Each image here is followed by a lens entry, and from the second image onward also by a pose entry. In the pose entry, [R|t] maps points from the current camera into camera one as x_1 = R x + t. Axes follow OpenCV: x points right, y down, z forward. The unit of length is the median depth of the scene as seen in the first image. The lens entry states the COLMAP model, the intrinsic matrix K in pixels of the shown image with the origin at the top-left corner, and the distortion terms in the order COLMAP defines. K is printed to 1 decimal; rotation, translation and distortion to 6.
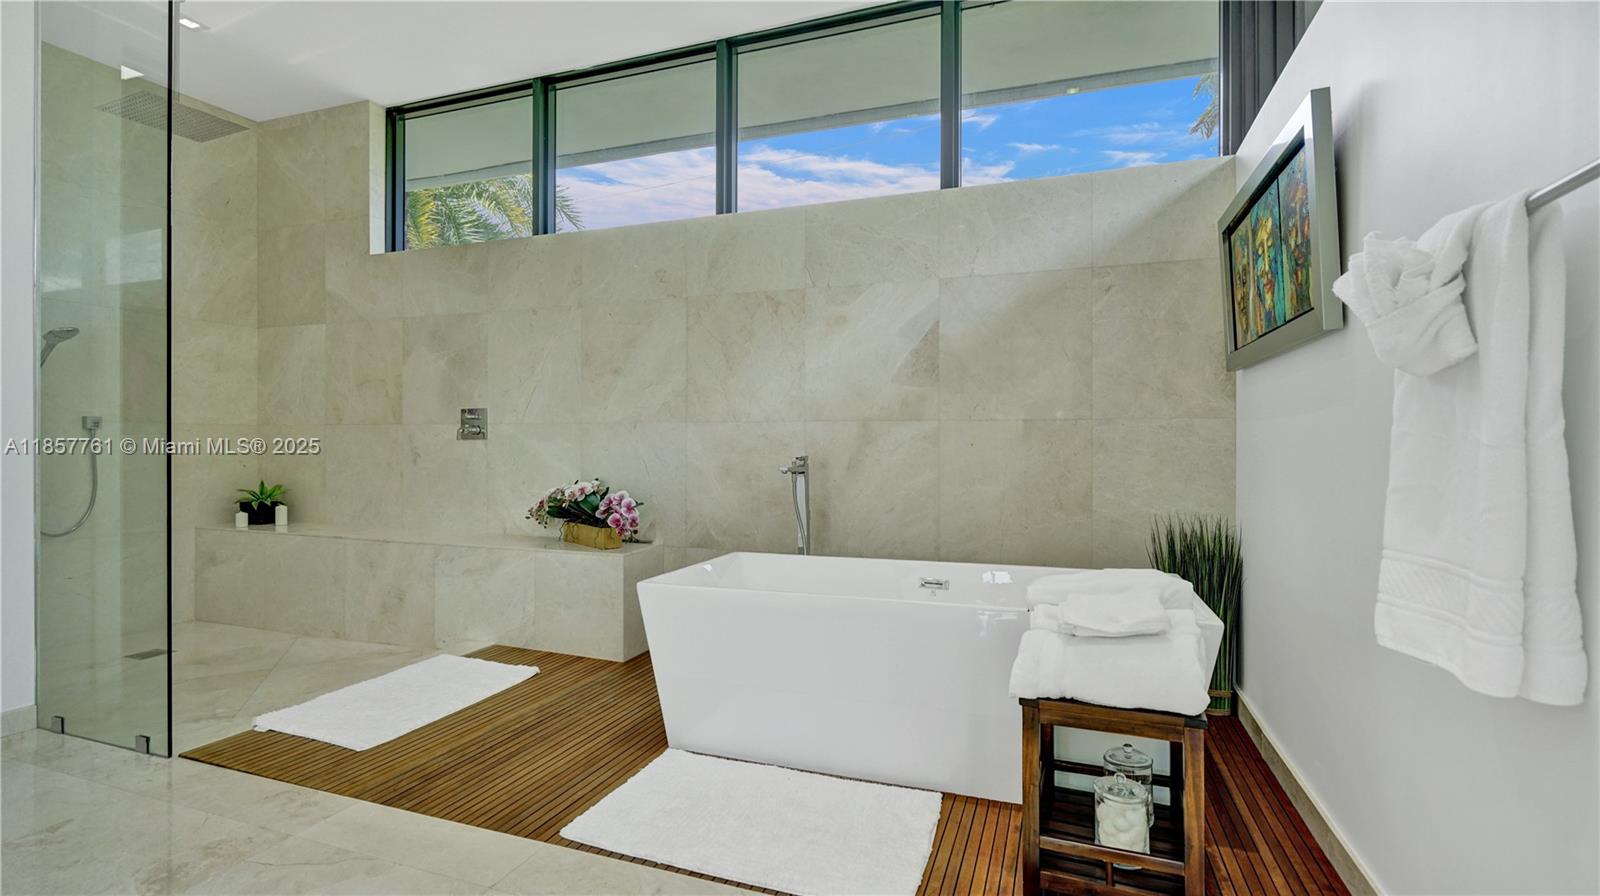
lens RADIAL K [[739.3, 0, 796.3], [0, 739.3, 440.6], [0, 0, 1]] dist [-0.004165, -0.000199]
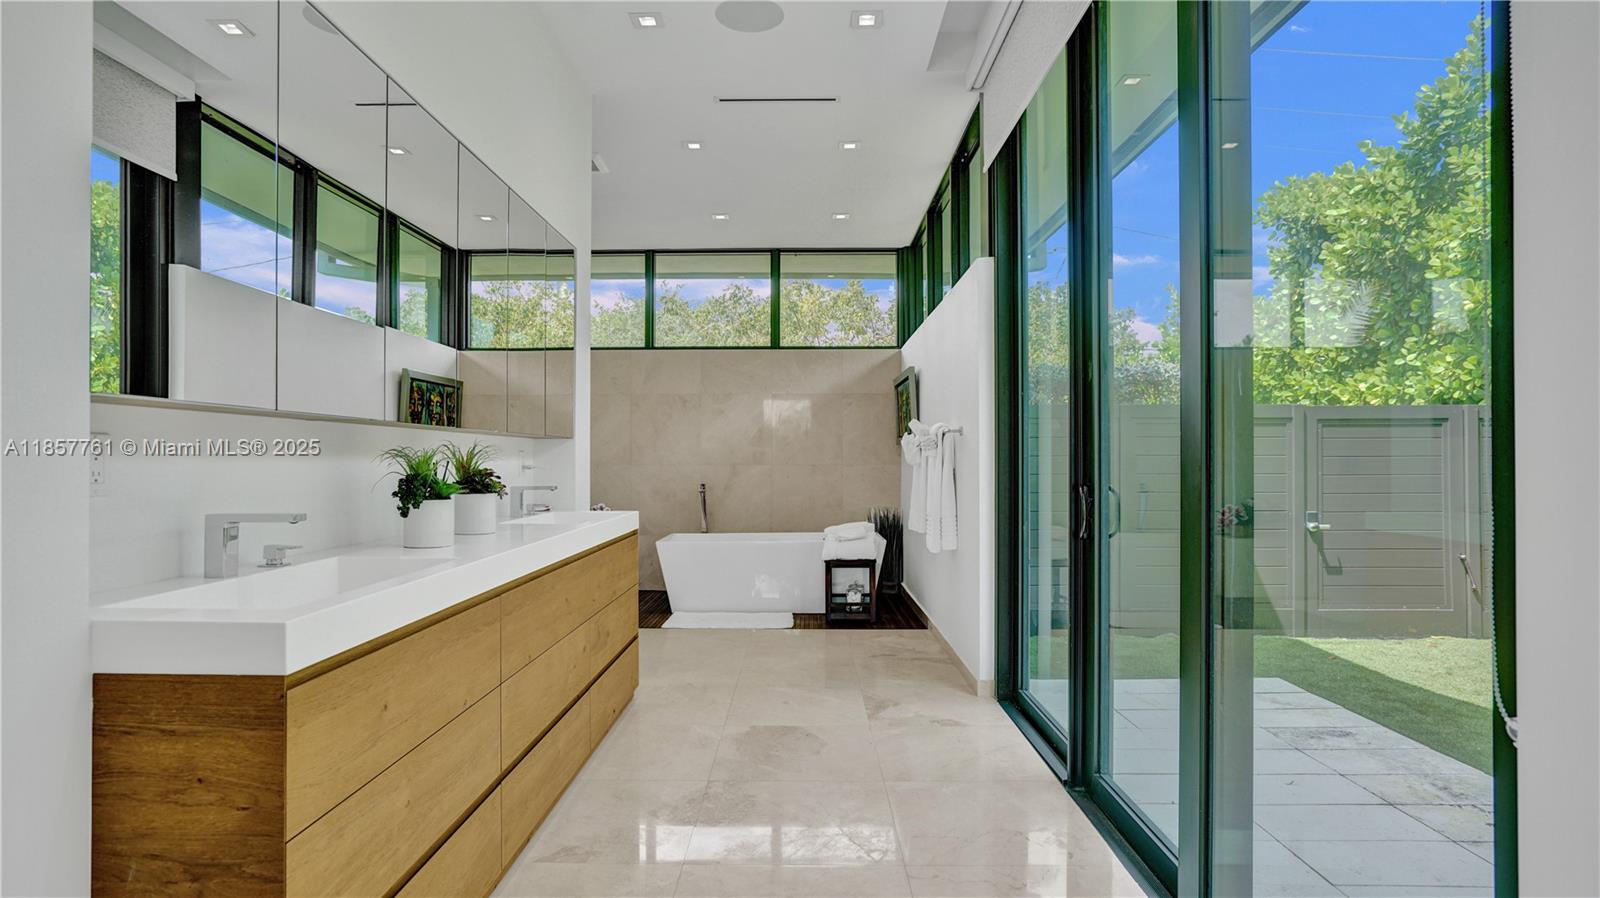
lens RADIAL K [[854.0, 0, 799.9], [0, 854.0, 454.2], [0, 0, 1]] dist [0.000086, 0.000000]
pose [[0.941247, 0.002506, 0.337711, -0.530600], [0.001016, 0.999947, -0.010252, -0.032972], [-0.337719, 0.009993, 0.941194, -1.236836]]
